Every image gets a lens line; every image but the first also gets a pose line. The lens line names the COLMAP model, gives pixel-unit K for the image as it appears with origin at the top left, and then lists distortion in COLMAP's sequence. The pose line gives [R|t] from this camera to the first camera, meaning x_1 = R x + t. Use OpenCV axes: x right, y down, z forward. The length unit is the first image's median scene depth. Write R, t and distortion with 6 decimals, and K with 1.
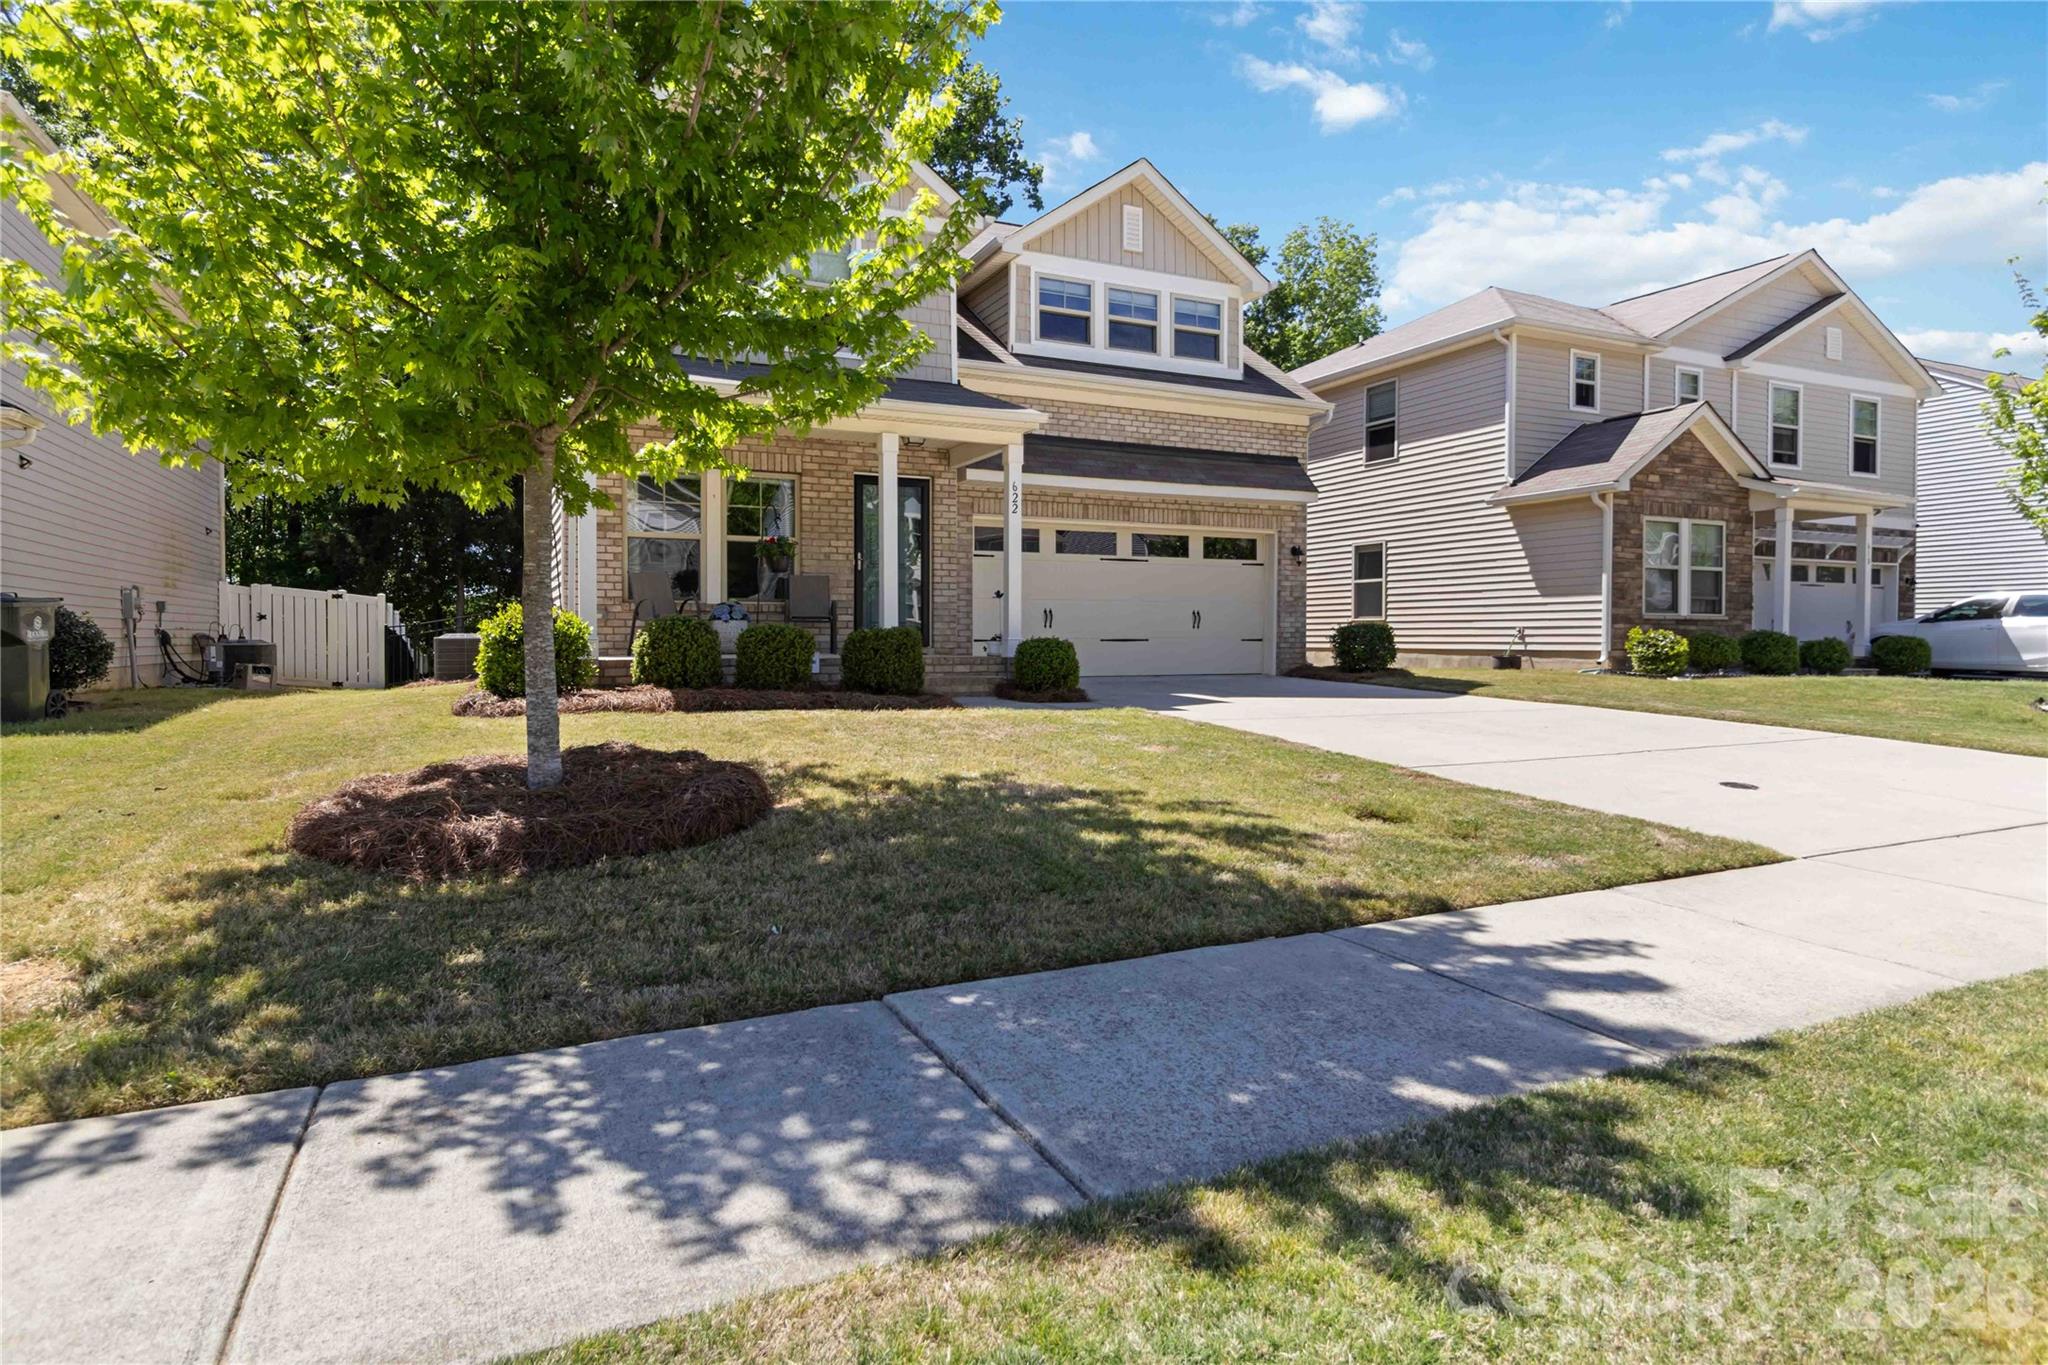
lens RADIAL K [[1139.0, 0, 1031.5], [0, 1139.0, 666.9], [0, 0, 1]] dist [0.000565, 0.000217]
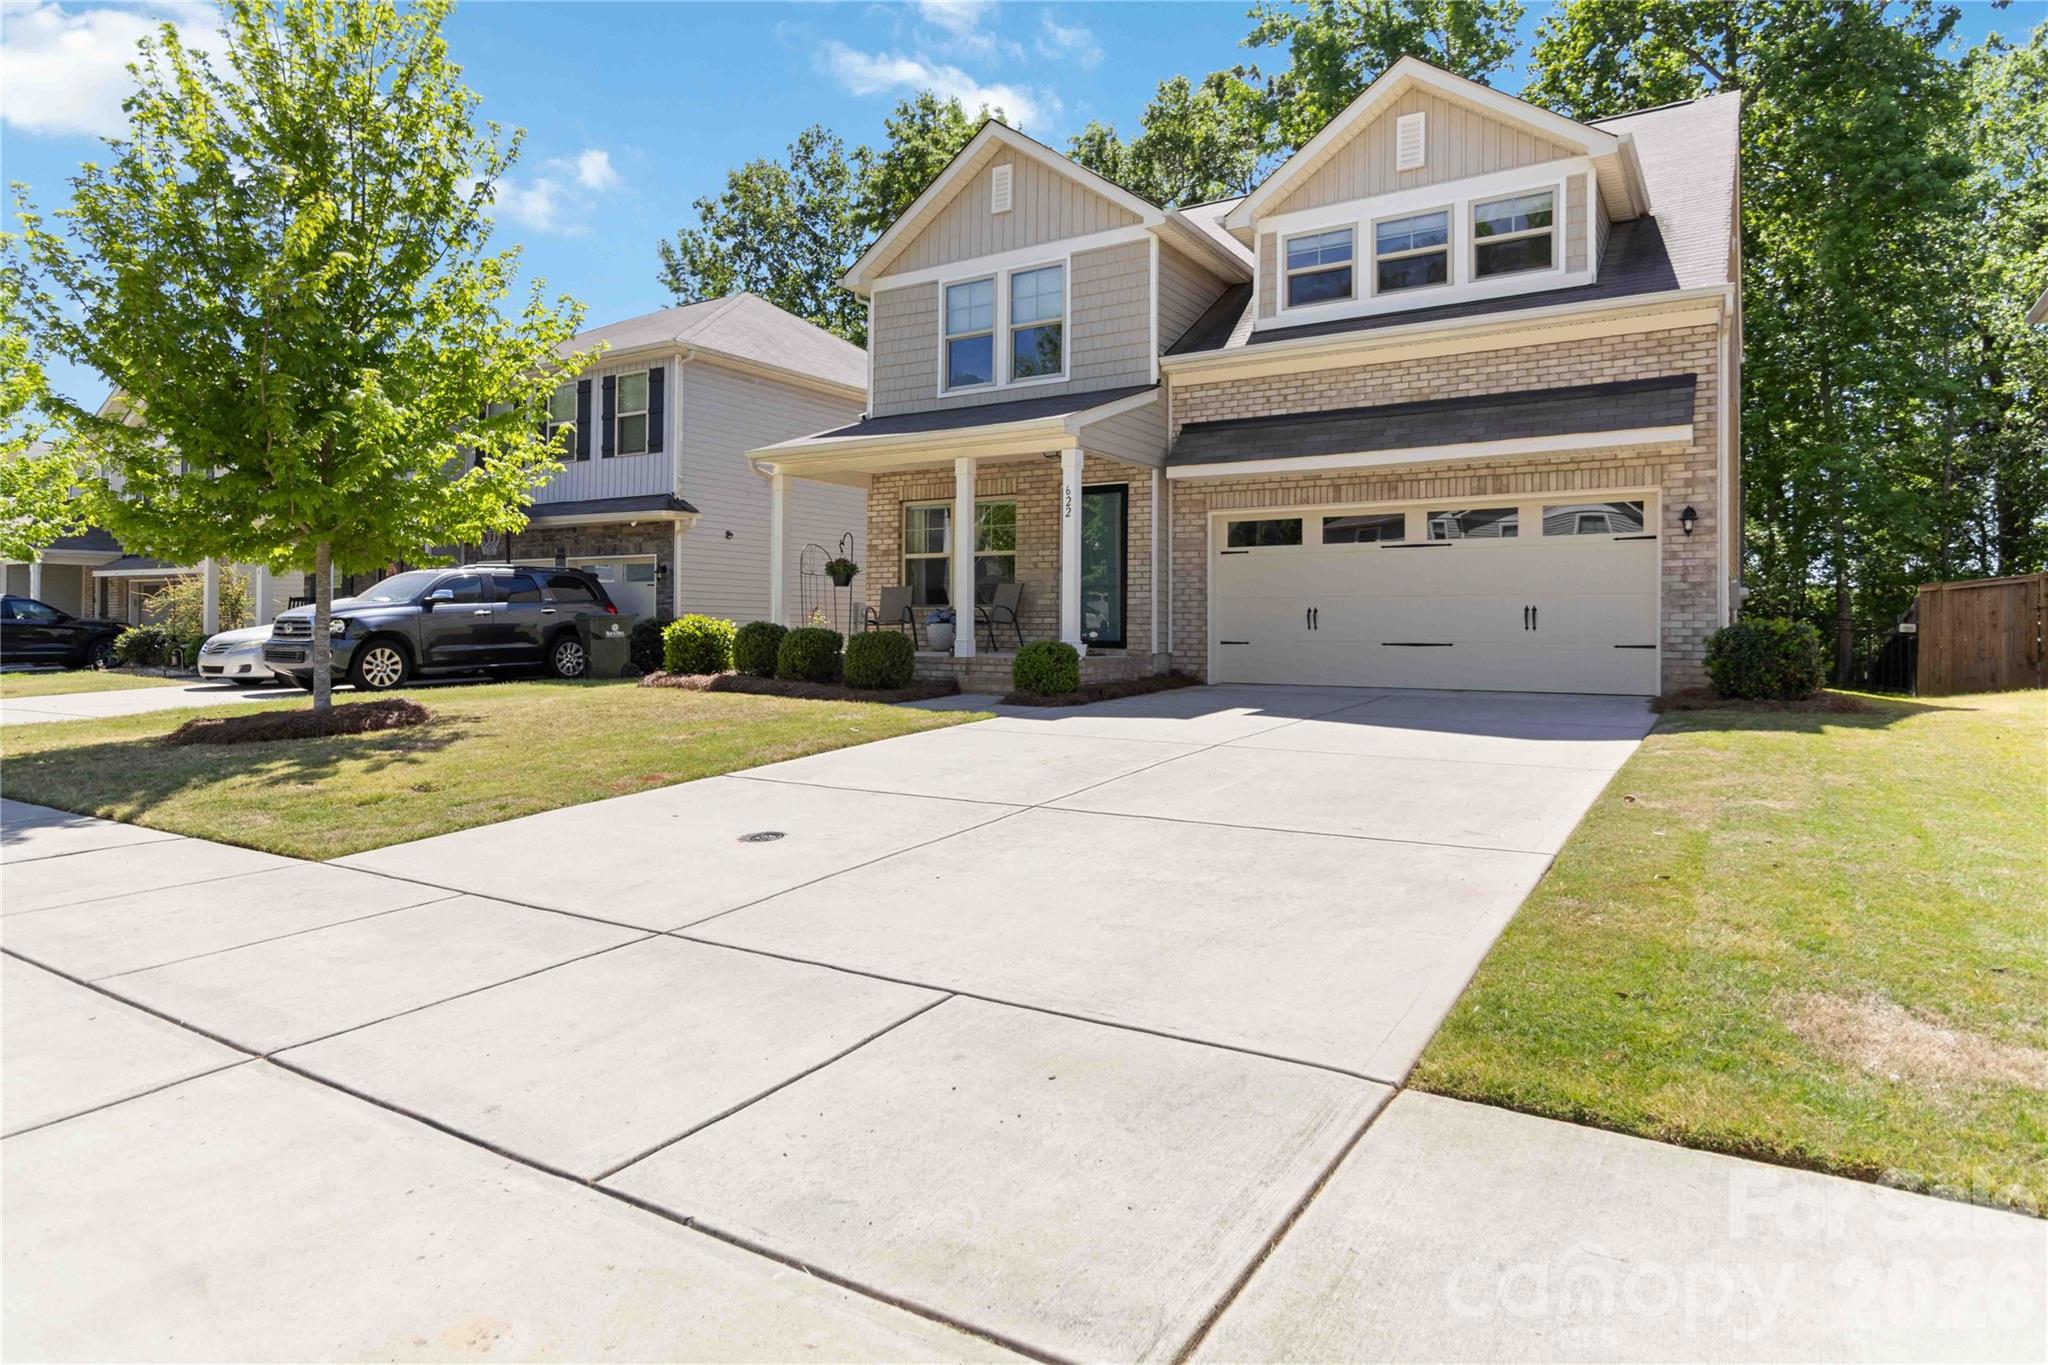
lens RADIAL K [[1169.4, 0, 1027.5], [0, 1169.4, 629.7], [0, 0, 1]] dist [-0.000582, 0.000029]
pose [[0.522692, 0.002119, -0.852519, 0.627164], [-0.025965, 0.999573, -0.013435, -0.015019], [0.852126, 0.029158, 0.522524, 0.319648]]
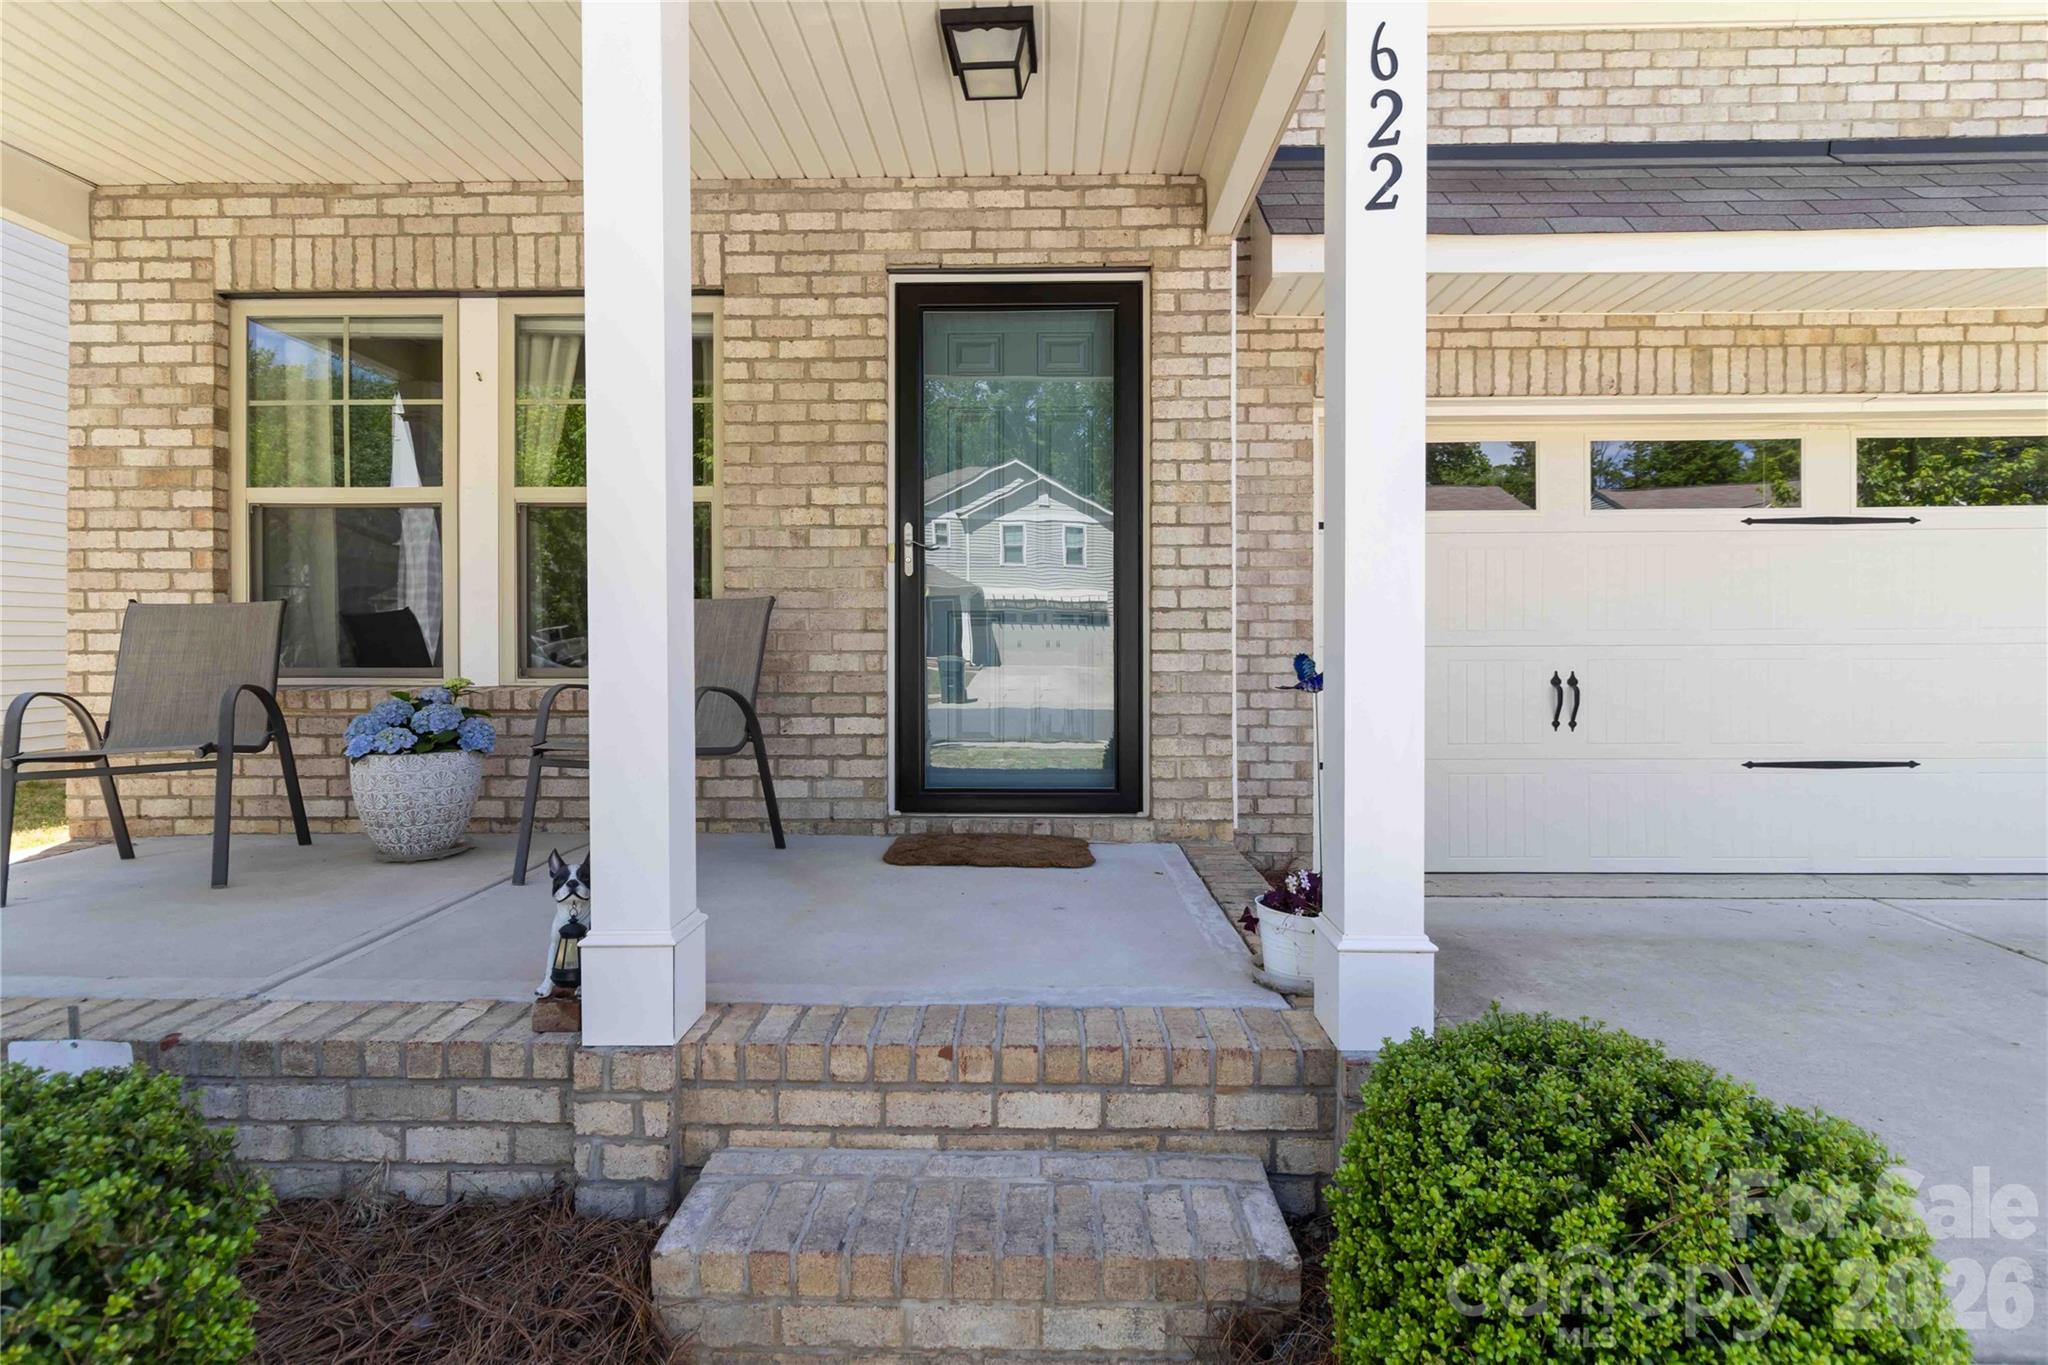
lens RADIAL K [[957.9, 0, 1021.6], [0, 957.9, 645.0], [0, 0, 1]] dist [0.002439, 0.001025]
pose [[0.887660, -0.000300, -0.460500, 0.002125], [-0.008466, 0.999820, -0.016971, -0.049577], [0.460422, 0.018963, 0.887497, 0.627534]]
